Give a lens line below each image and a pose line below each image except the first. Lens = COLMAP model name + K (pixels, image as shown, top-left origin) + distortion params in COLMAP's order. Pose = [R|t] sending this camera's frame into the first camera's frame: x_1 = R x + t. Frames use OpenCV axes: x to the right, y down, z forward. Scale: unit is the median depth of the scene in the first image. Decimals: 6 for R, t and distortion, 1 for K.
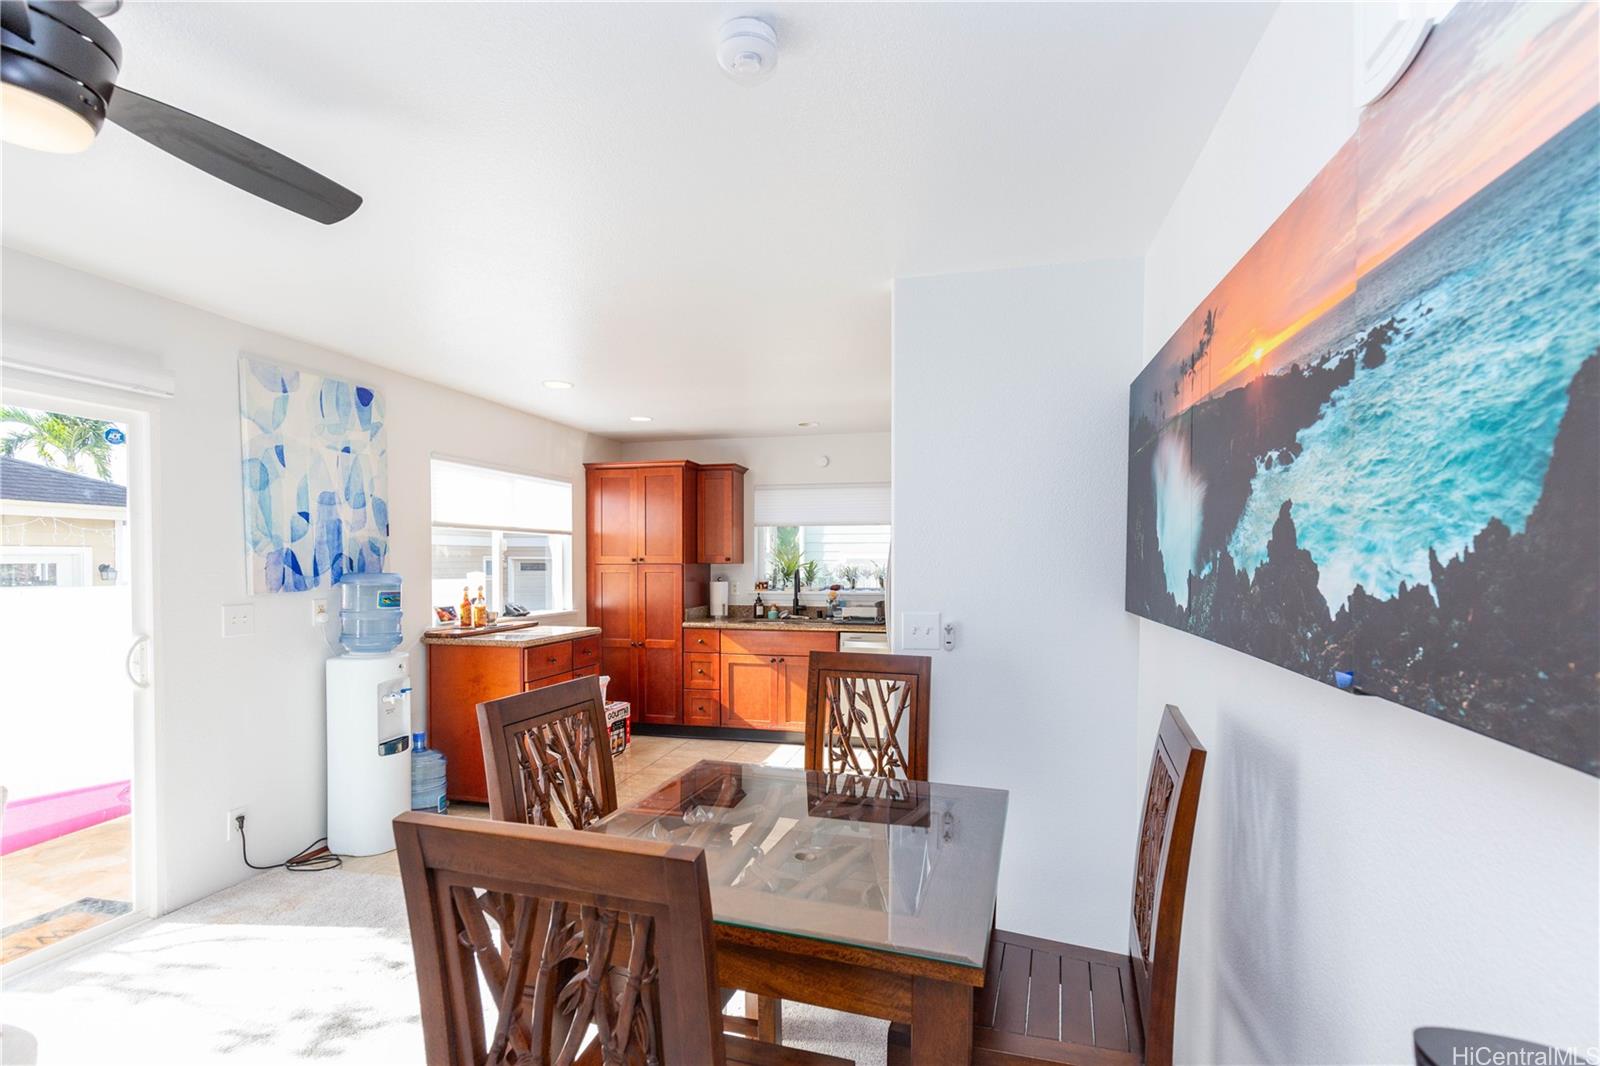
lens RADIAL K [[735.2, 0, 797.6], [0, 735.2, 584.1], [0, 0, 1]] dist [0.002296, -0.000112]
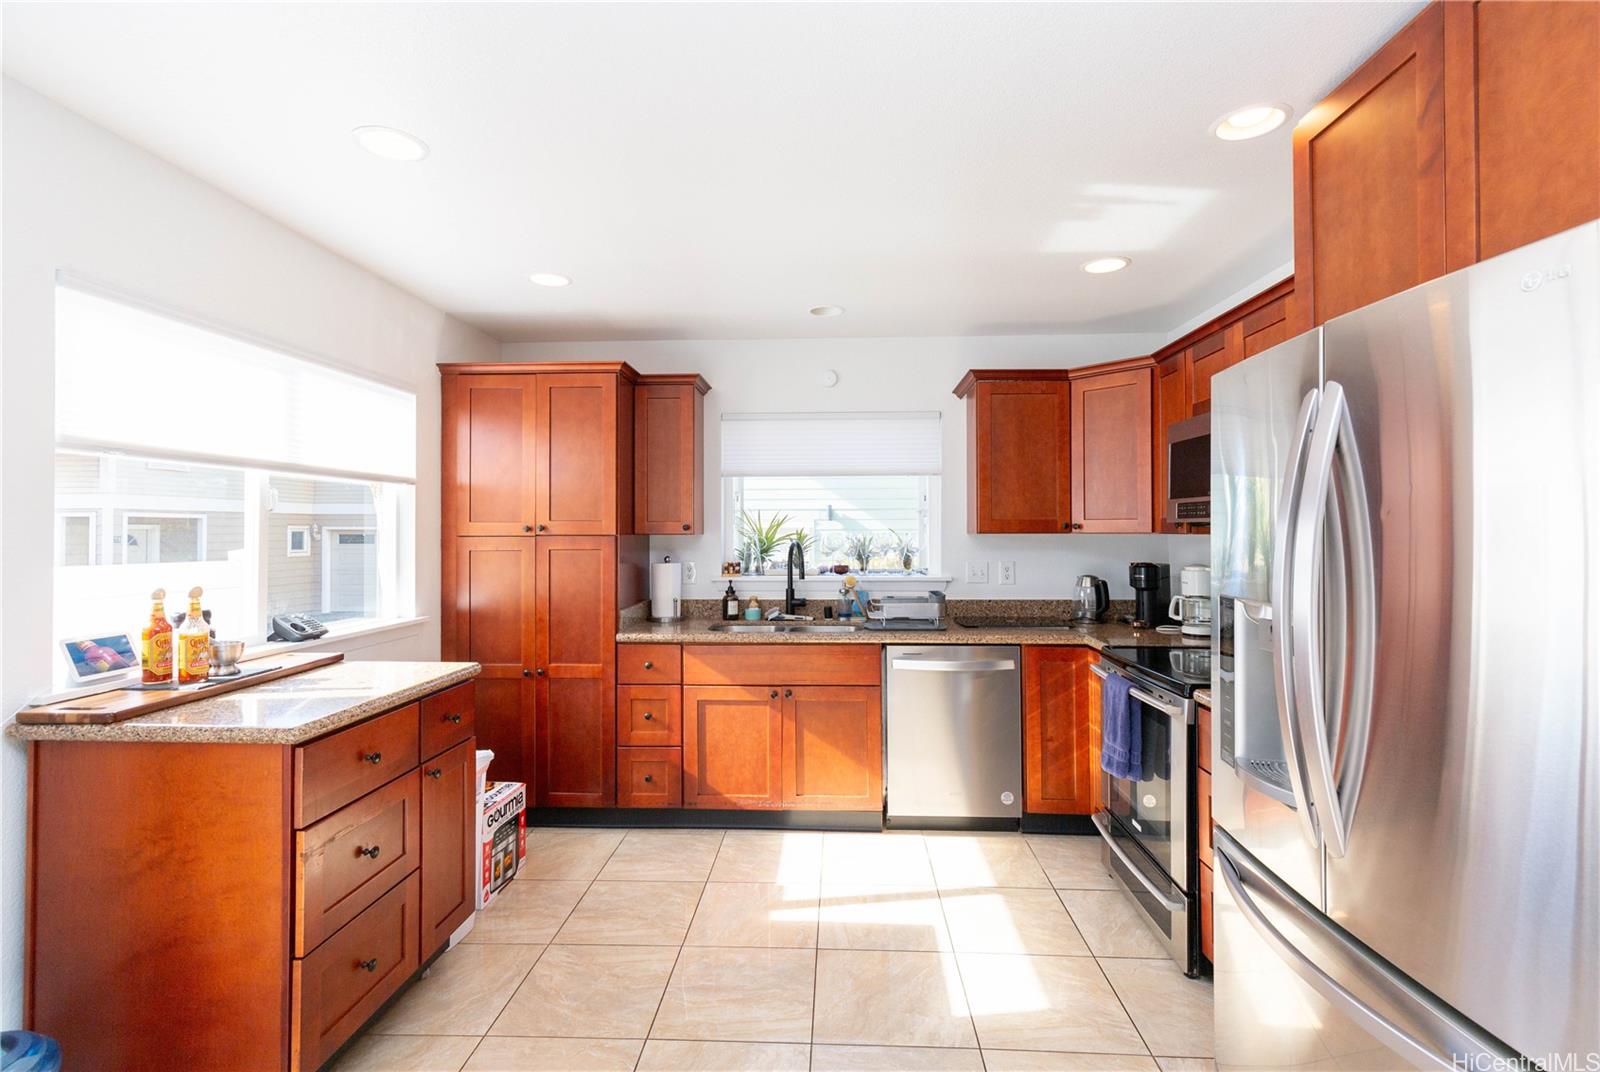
lens RADIAL K [[735.2, 0, 799.0], [0, 735.2, 528.3], [0, 0, 1]] dist [0.002296, -0.000112]
pose [[0.981426, -0.002154, 0.191827, -0.125102], [0.008861, 0.999379, -0.034112, -0.011387], [-0.191634, 0.035178, 0.980836, 0.386035]]
